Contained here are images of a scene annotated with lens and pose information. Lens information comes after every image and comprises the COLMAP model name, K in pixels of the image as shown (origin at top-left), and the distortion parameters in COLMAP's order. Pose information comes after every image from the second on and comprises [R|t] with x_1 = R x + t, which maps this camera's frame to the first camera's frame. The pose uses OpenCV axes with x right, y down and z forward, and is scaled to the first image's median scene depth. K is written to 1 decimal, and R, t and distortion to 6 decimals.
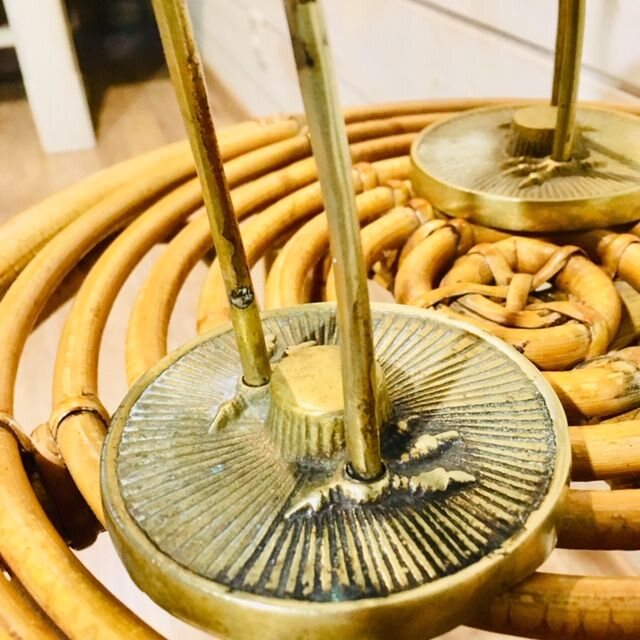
lens RADIAL K [[766.1, 0, 320.0], [0, 766.1, 320.0], [0, 0, 1]] dist [0.051738, -0.011366]
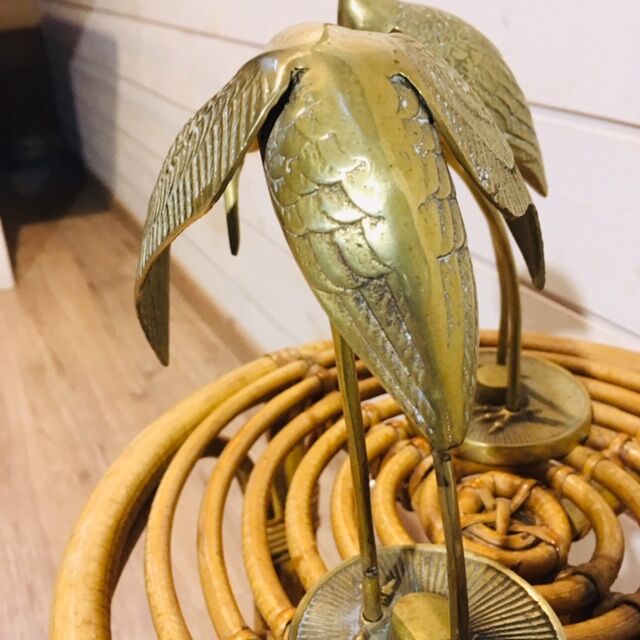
lens RADIAL K [[766.1, 0, 320.0], [0, 766.1, 320.0], [0, 0, 1]] dist [0.051738, -0.011366]
pose [[0.989525, -0.046616, 0.136631, -0.262346], [0.063873, 0.990127, -0.124774, -0.233132], [-0.129466, 0.132194, 0.982733, -0.447594]]
